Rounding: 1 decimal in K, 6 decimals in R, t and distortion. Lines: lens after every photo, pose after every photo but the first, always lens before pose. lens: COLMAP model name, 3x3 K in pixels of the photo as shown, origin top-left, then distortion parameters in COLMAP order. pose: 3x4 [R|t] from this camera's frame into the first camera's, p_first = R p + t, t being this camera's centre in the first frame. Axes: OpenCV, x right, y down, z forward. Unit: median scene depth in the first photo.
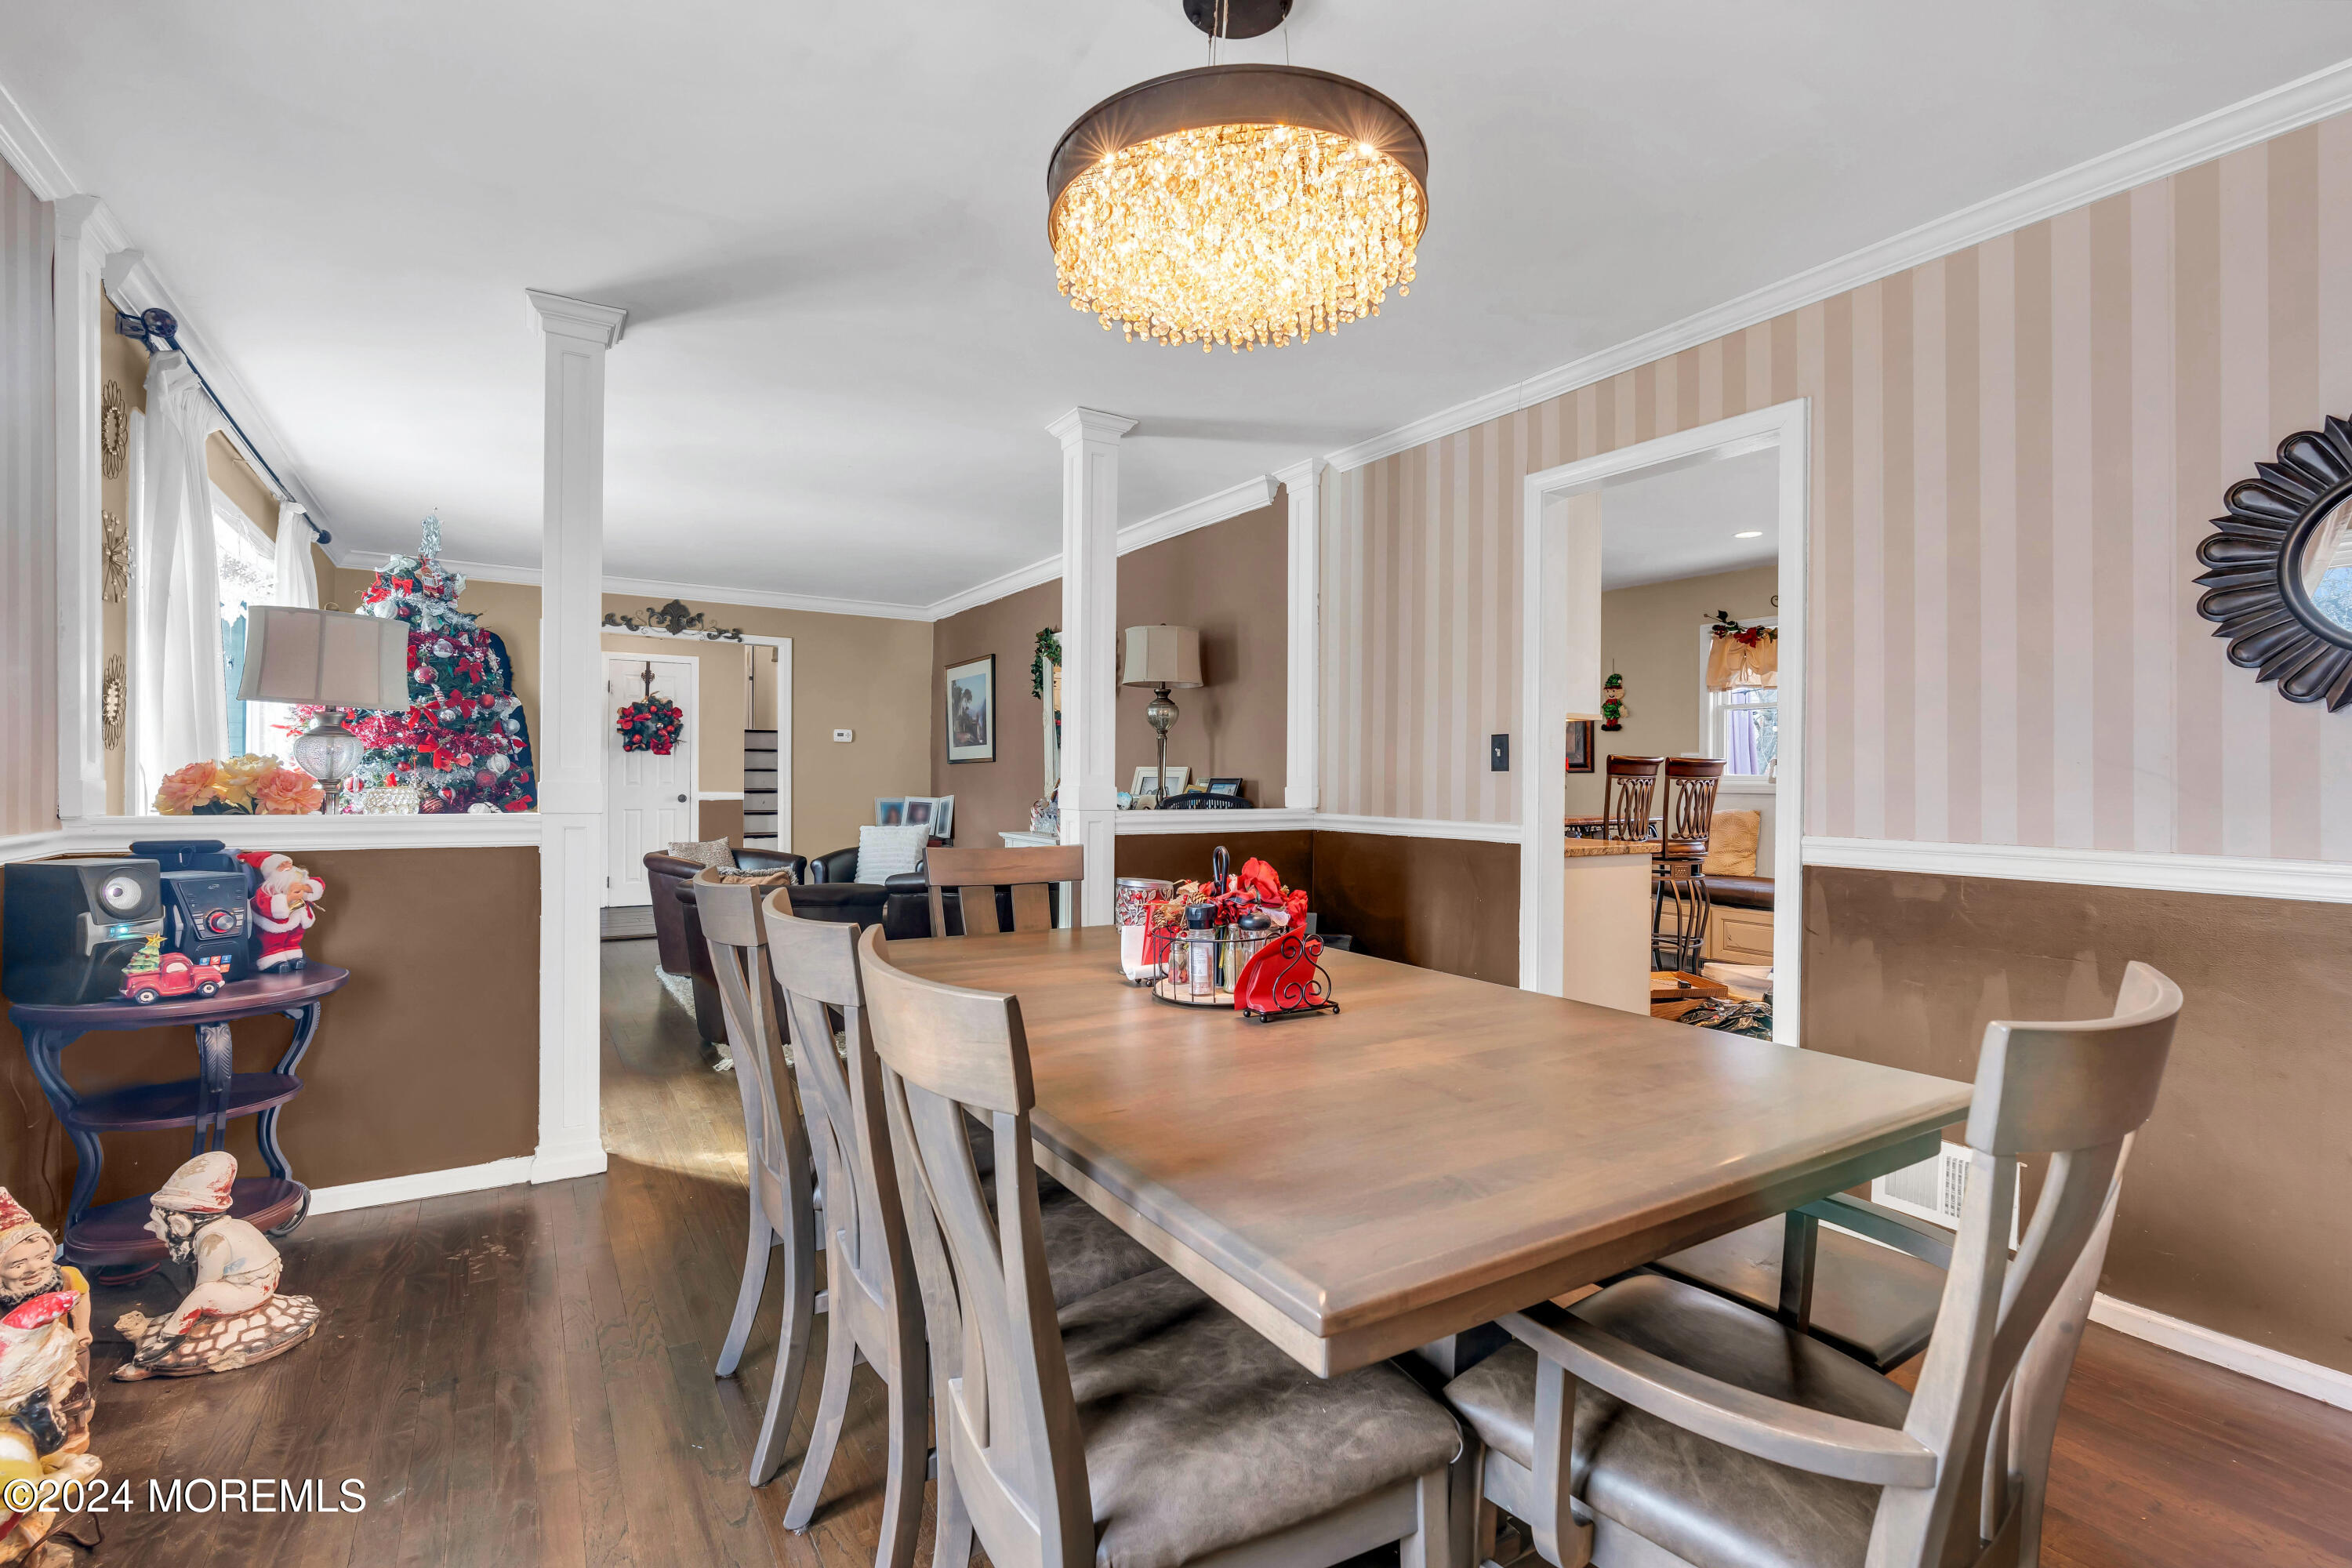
lens RADIAL K [[1065.2, 0, 1183.3], [0, 1065.2, 779.7], [0, 0, 1]] dist [0.001693, 0.001799]
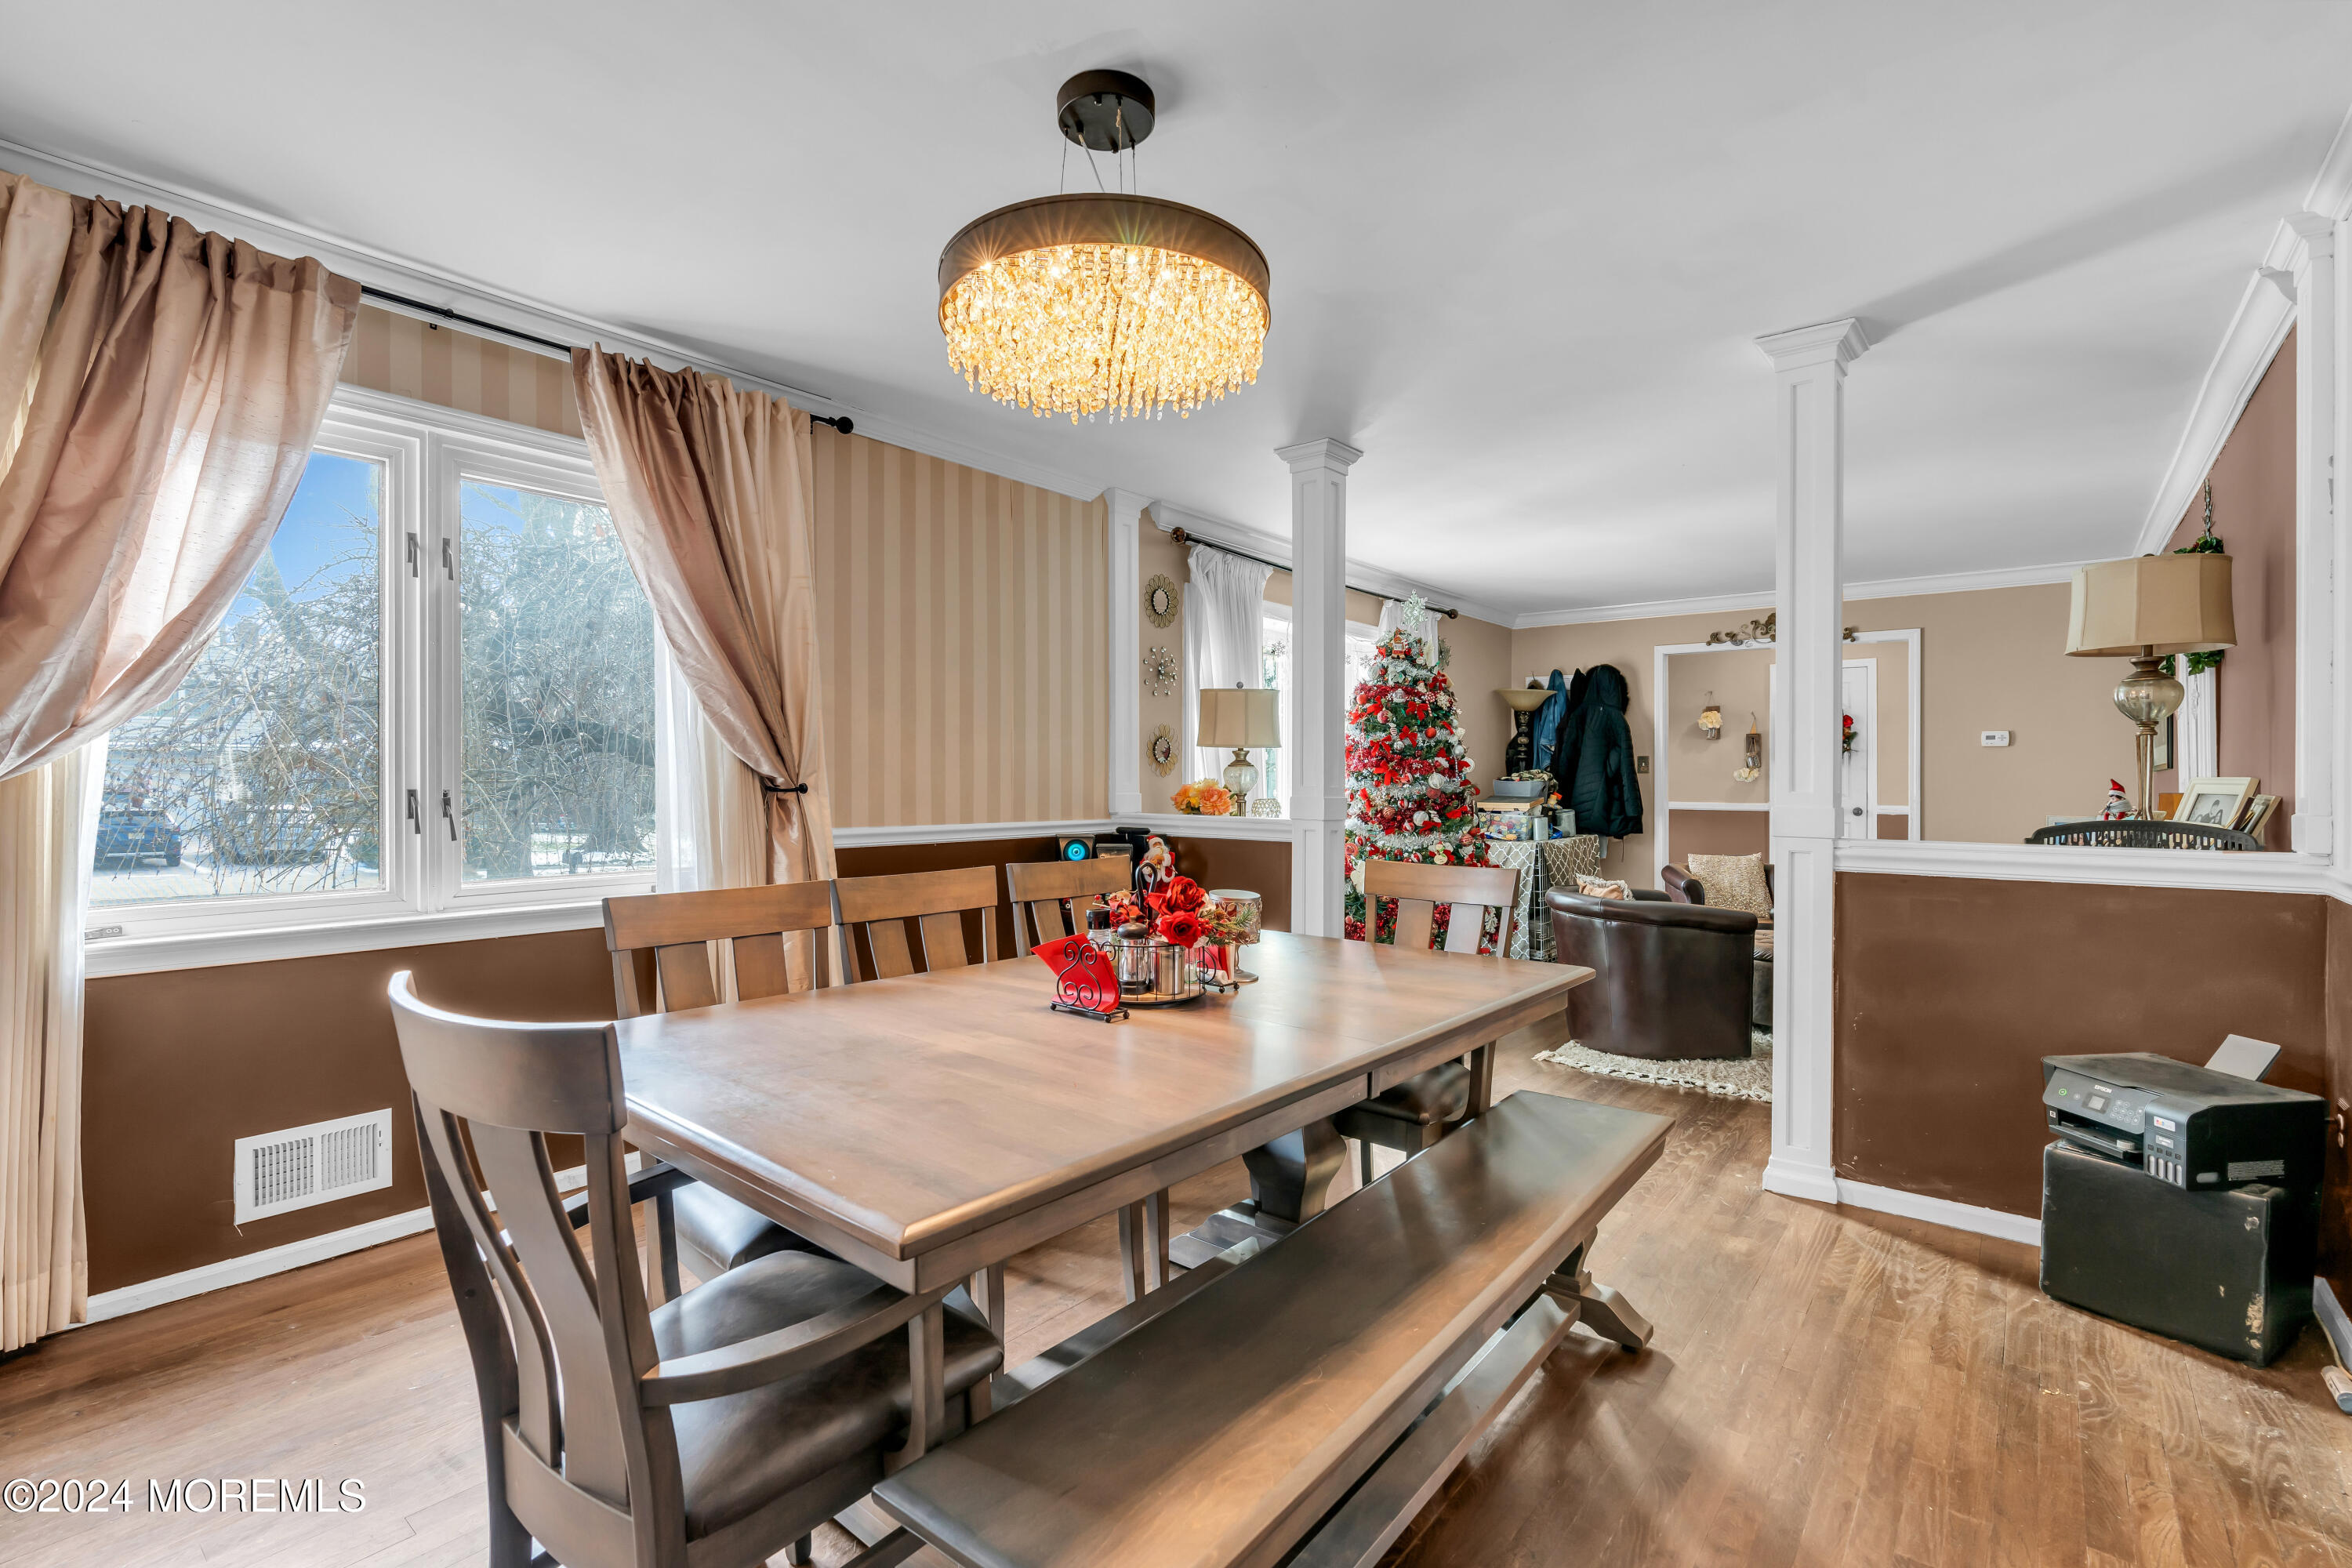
lens RADIAL K [[1065.2, 0, 1180.4], [0, 1065.2, 784.6], [0, 0, 1]] dist [0.001693, 0.001799]
pose [[0.315239, -0.000862, -0.949012, 0.487233], [-0.001690, 0.999997, -0.001470, -0.007719], [0.949011, 0.002068, 0.315237, 0.299628]]
